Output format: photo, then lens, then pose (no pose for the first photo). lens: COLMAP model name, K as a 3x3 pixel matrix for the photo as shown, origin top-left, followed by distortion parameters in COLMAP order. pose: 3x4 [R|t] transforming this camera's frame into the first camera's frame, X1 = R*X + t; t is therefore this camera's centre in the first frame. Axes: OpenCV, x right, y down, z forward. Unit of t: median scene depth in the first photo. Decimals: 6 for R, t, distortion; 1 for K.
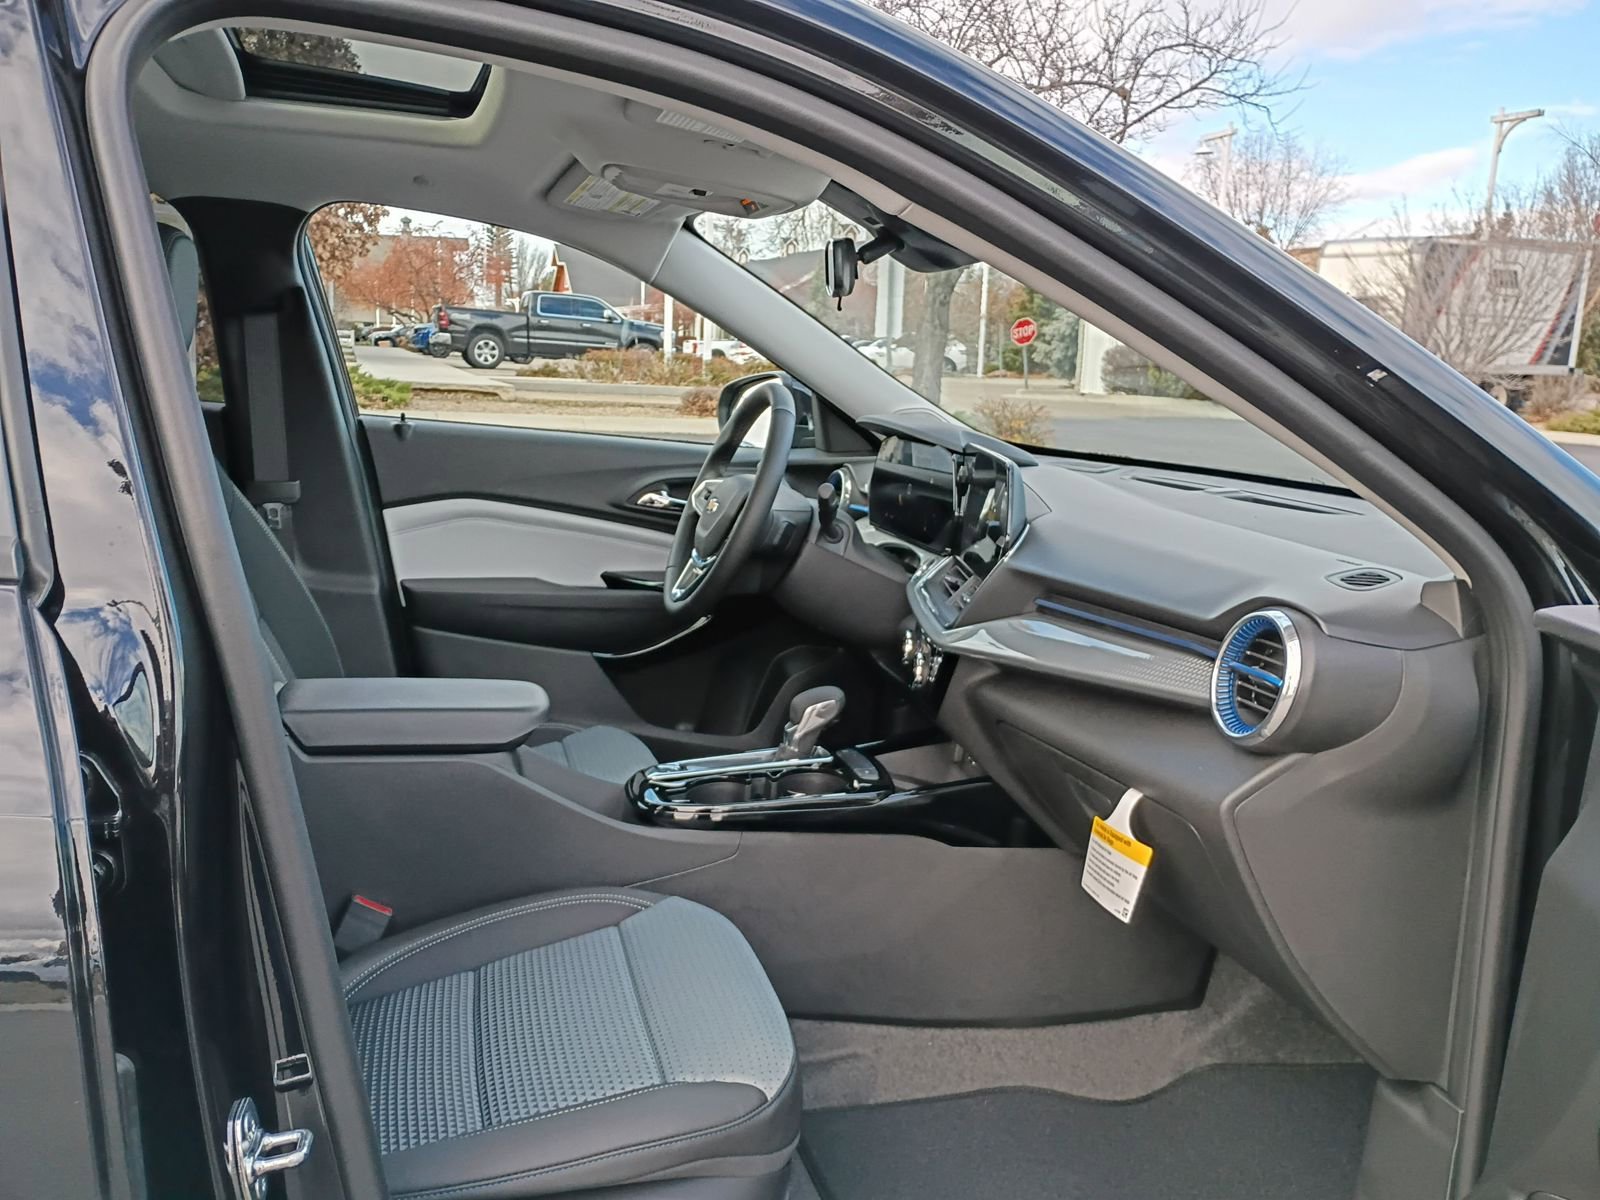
lens RADIAL K [[1299.1, 0, 778.5], [0, 1299.1, 649.4], [0, 0, 1]] dist [0.063006, -0.079521]
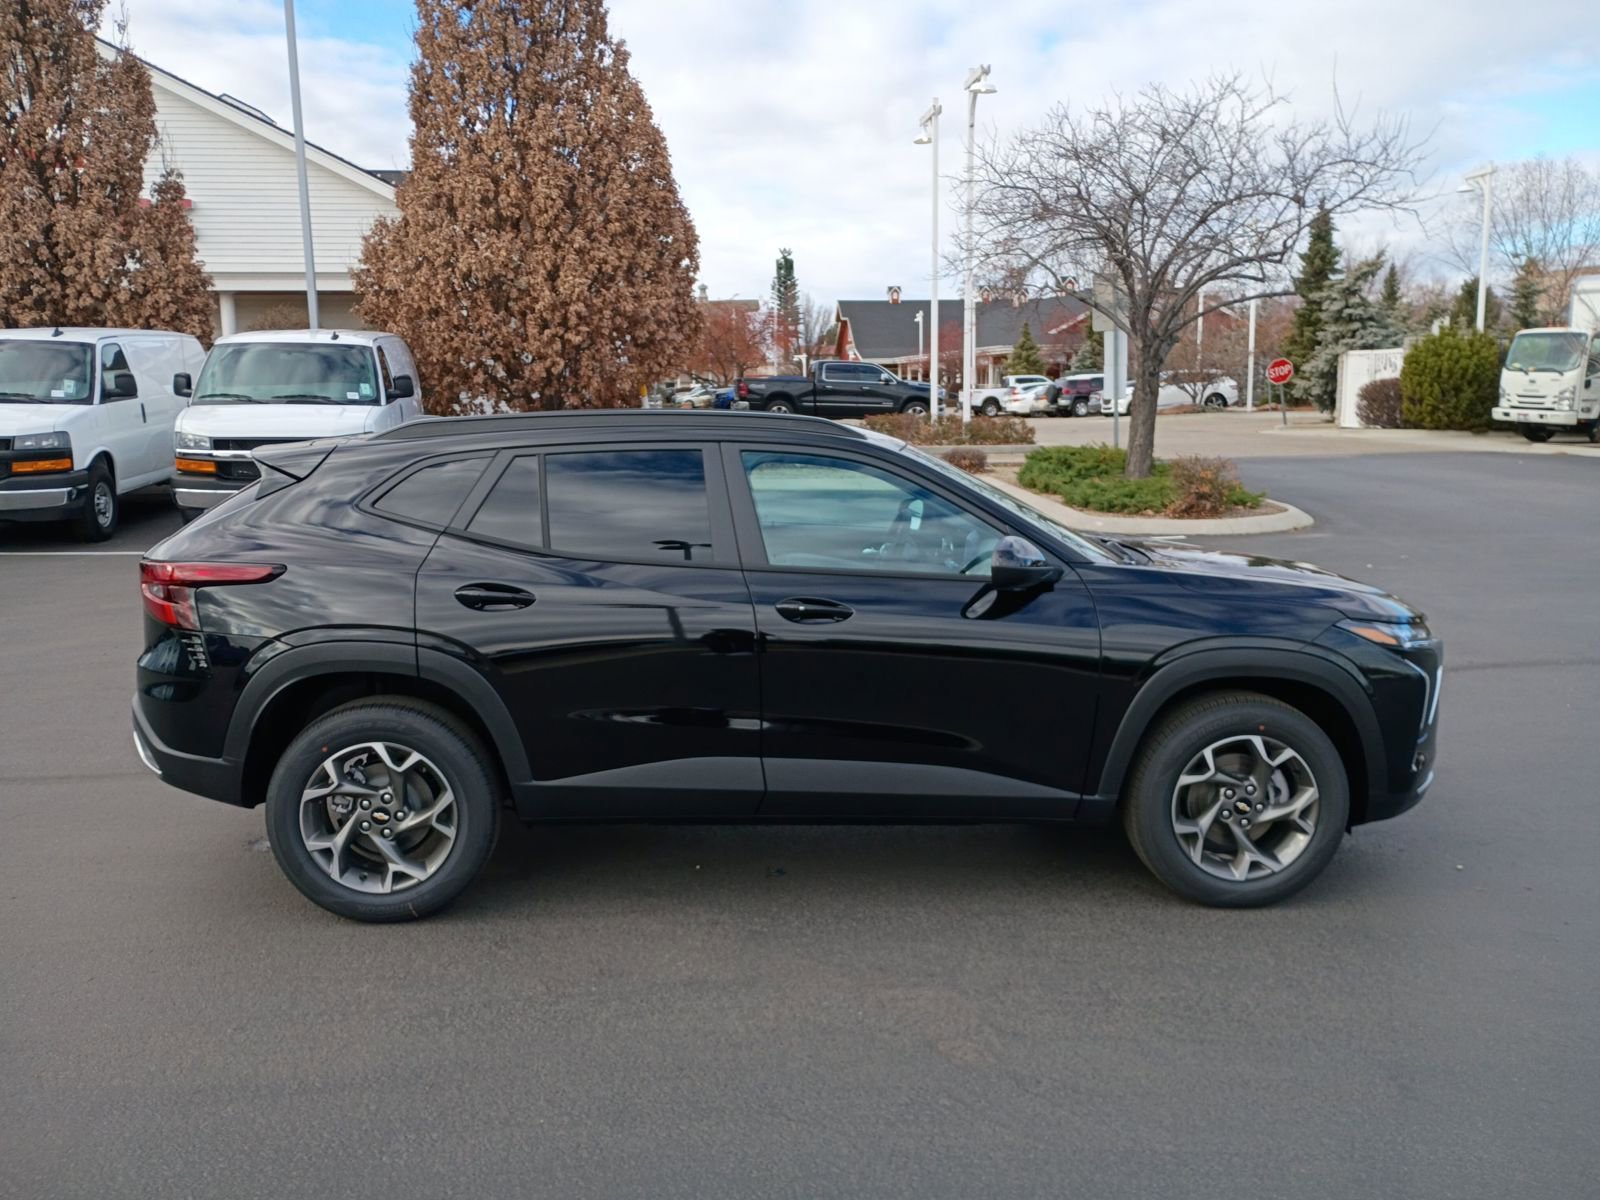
lens RADIAL K [[1299.1, 0, 784.1], [0, 1299.1, 597.4], [0, 0, 1]] dist [0.063006, -0.079521]
pose [[0.977341, -0.018211, -0.210888, 0.016649], [0.003514, 0.997551, -0.069856, 0.009261], [0.211643, 0.067532, 0.975011, -0.092512]]
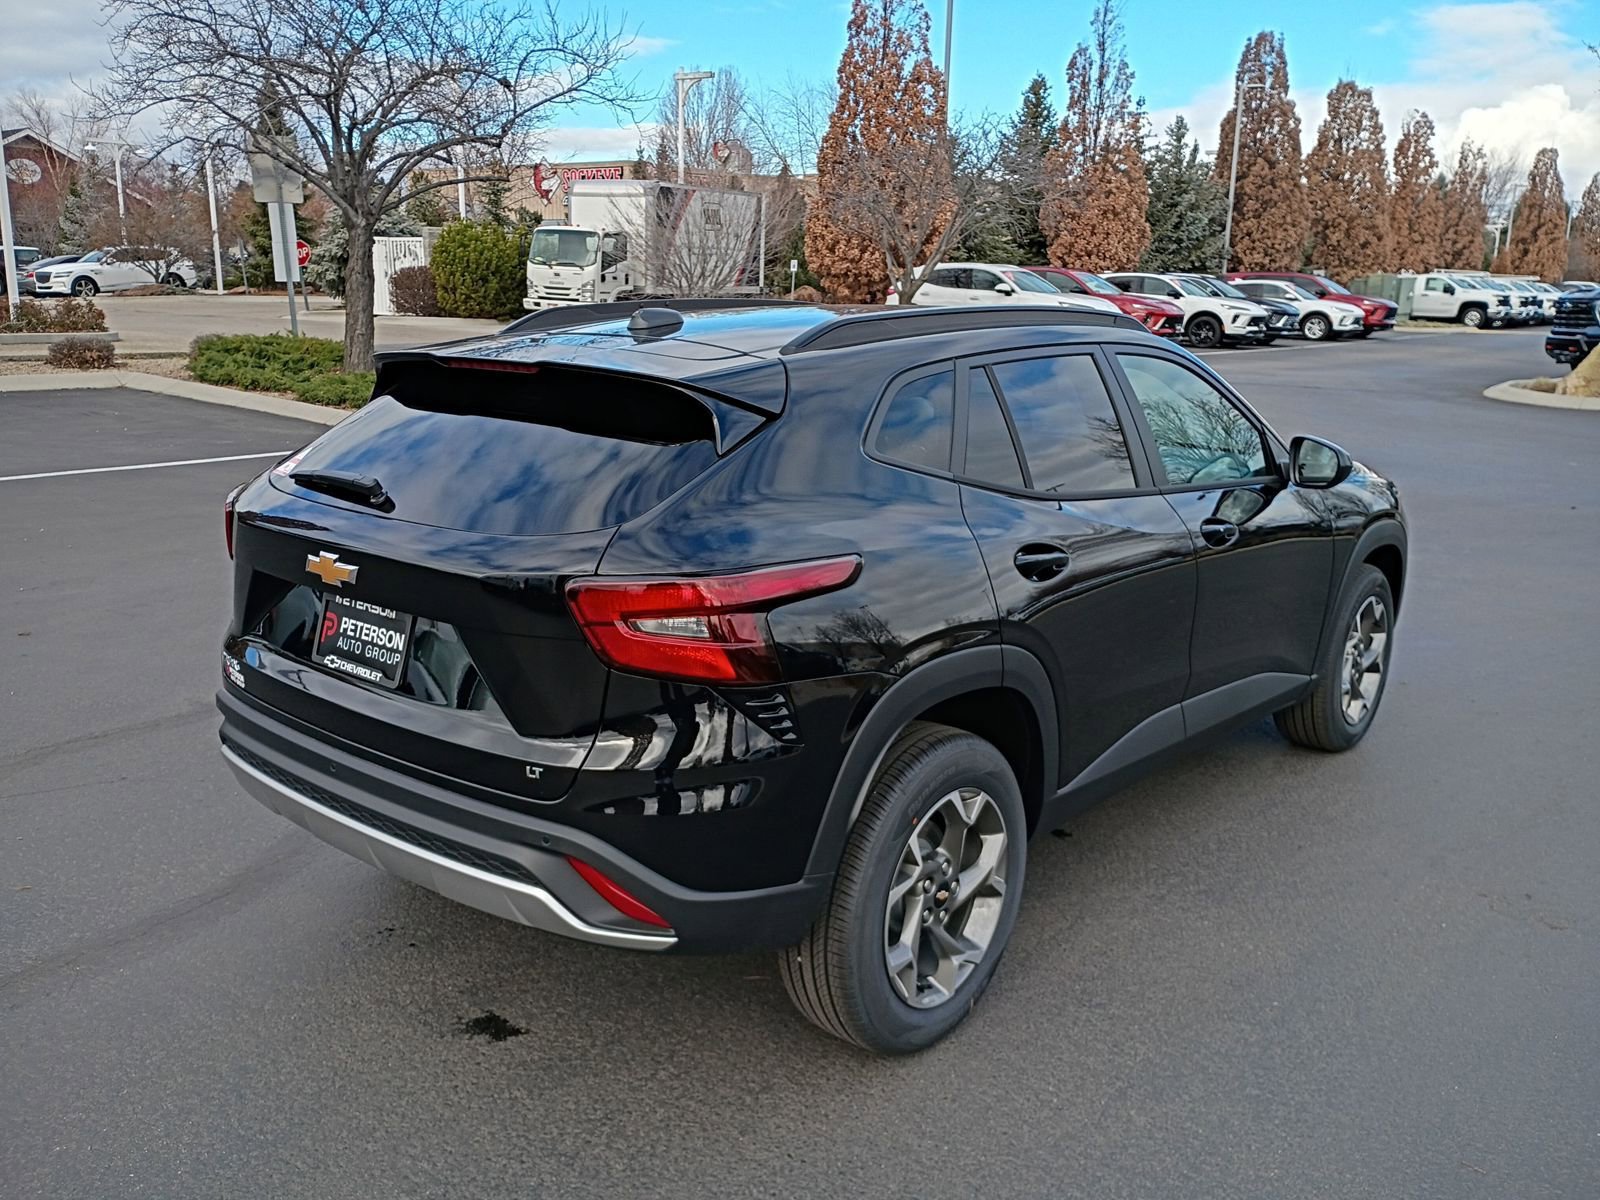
lens RADIAL K [[1299.1, 0, 798.4], [0, 1299.1, 599.6], [0, 0, 1]] dist [0.063006, -0.079521]
pose [[0.819806, -0.160812, 0.549597, -0.090311], [0.140984, 0.986897, 0.078468, -0.004990], [-0.555015, 0.013156, 0.831736, -0.048987]]
